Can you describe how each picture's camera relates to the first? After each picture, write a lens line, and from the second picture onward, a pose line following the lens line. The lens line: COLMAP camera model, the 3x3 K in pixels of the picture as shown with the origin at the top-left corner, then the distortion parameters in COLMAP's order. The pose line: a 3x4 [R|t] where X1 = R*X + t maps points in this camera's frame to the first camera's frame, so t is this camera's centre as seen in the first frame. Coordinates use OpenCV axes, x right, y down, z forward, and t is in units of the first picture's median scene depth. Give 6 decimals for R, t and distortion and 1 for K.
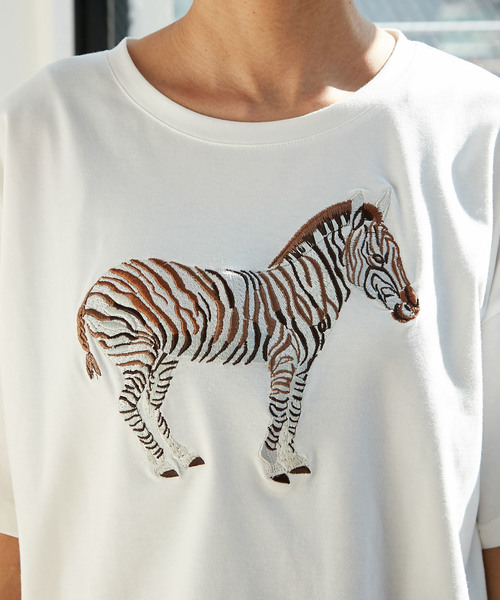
lens RADIAL K [[1564.0, 0, 249.9], [0, 1564.0, 301.0], [0, 0, 1]] dist [-0.064832, 0.000000]
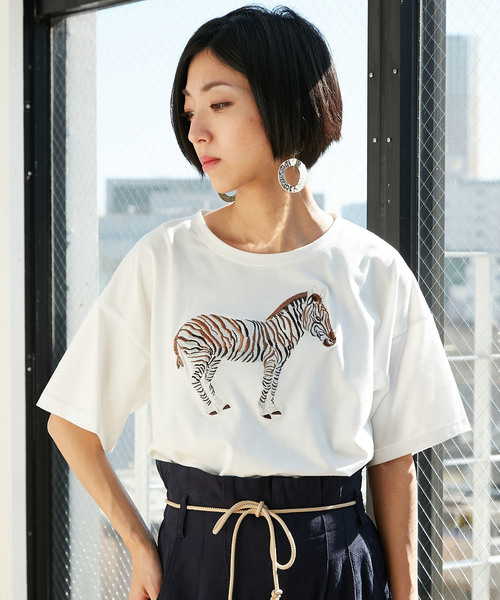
lens RADIAL K [[1564.0, 0, 248.2], [0, 1564.0, 296.8], [0, 0, 1]] dist [-0.064832, 0.000000]
pose [[0.997947, 0.042731, -0.047701, 0.087700], [-0.052063, 0.975063, -0.215737, 0.406323], [0.037292, 0.217777, 0.975286, -1.071189]]
